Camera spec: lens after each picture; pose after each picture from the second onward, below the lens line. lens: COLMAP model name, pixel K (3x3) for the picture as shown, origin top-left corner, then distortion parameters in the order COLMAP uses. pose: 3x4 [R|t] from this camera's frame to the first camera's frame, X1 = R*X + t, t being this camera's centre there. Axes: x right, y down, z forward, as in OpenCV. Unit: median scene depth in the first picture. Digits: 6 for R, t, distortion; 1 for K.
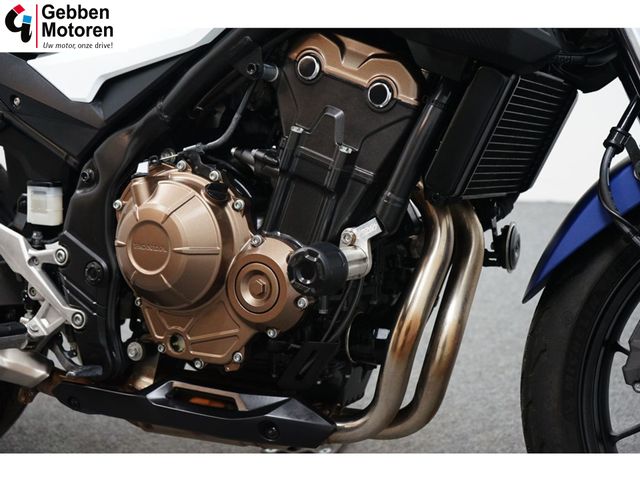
lens RADIAL K [[962.0, 0, 322.6], [0, 962.0, 238.4], [0, 0, 1]] dist [-0.004367, 0.000000]
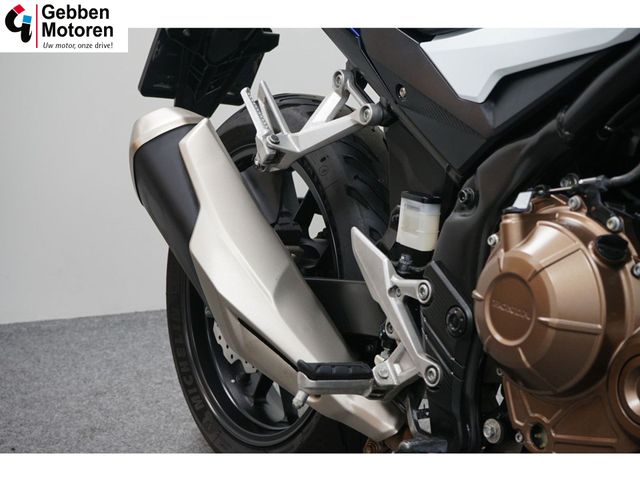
lens RADIAL K [[1123.9, 0, 320.4], [0, 1123.9, 236.8], [0, 0, 1]] dist [-0.044044, 0.000000]
pose [[0.877963, 0.136307, -0.458913, 0.080478], [-0.127497, 0.990563, 0.050299, -0.068963], [0.461438, 0.014349, 0.887056, 0.150520]]
